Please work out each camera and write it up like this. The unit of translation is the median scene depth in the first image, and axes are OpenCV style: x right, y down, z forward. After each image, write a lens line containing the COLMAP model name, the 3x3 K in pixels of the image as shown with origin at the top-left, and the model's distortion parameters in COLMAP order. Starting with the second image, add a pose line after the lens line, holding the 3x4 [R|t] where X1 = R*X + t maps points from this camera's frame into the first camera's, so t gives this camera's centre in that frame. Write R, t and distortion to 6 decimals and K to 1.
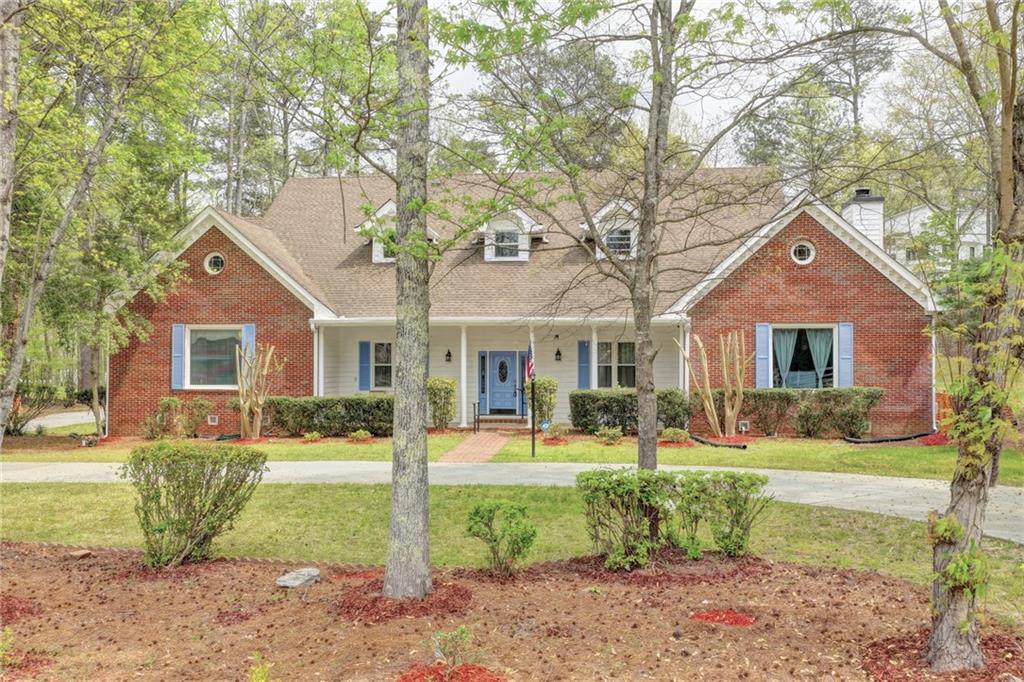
lens RADIAL K [[851.1, 0, 515.5], [0, 851.1, 340.8], [0, 0, 1]] dist [-0.009739, 0.031795]
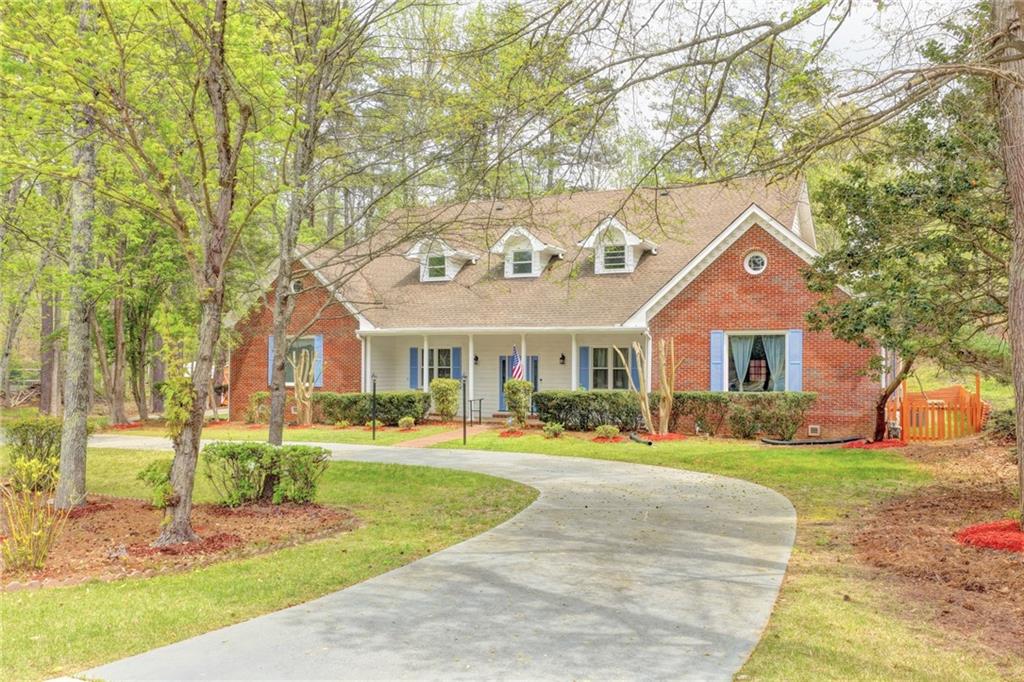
lens RADIAL K [[851.1, 0, 513.7], [0, 851.1, 345.3], [0, 0, 1]] dist [-0.009739, 0.031795]
pose [[0.941279, -0.003459, -0.337612, 0.397348], [0.005070, 0.999980, 0.003890, -0.007278], [0.337592, -0.005373, 0.941277, -0.089981]]
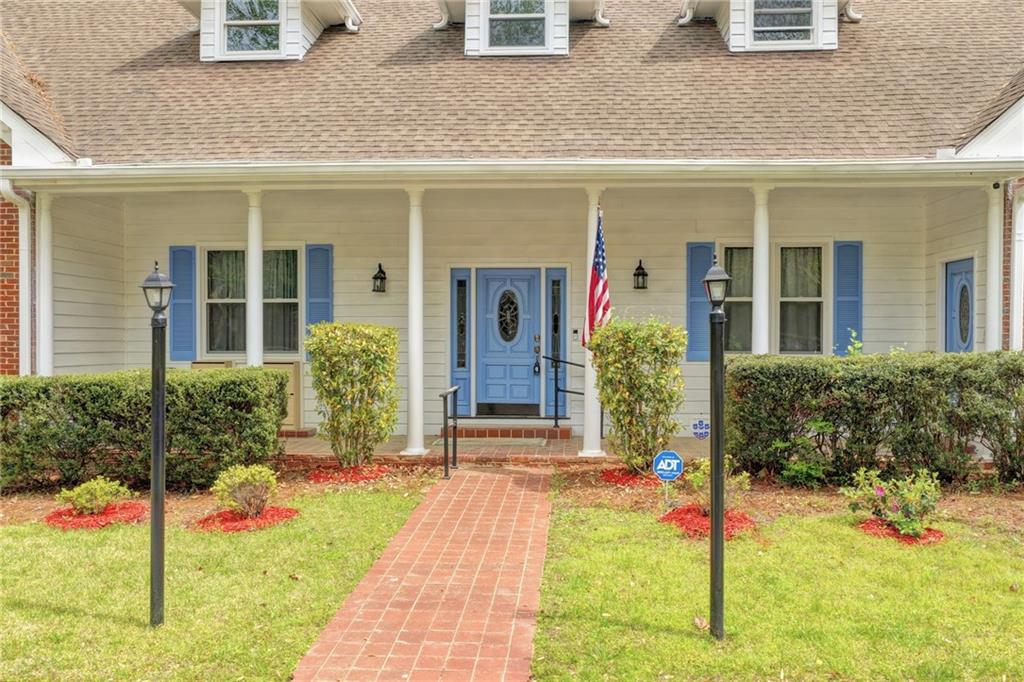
lens RADIAL K [[851.1, 0, 515.4], [0, 851.1, 342.8], [0, 0, 1]] dist [-0.009739, 0.031795]
pose [[0.998622, 0.000009, 0.052482, -0.036506], [-0.001522, 0.999584, 0.028789, 0.040402], [-0.052460, -0.028829, 0.998207, 0.622674]]
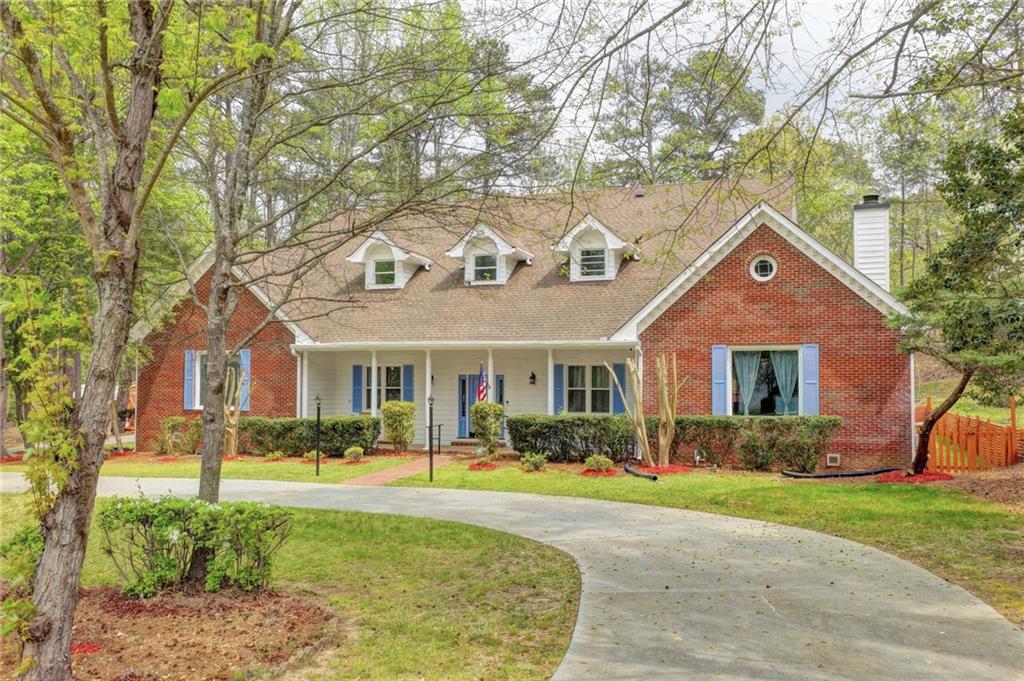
lens RADIAL K [[851.1, 0, 514.3], [0, 851.1, 344.3], [0, 0, 1]] dist [-0.009739, 0.031795]
pose [[0.969581, -0.008187, -0.244634, 0.290827], [0.003347, 0.999790, -0.020195, -0.003568], [0.244748, 0.018762, 0.969405, 0.040606]]
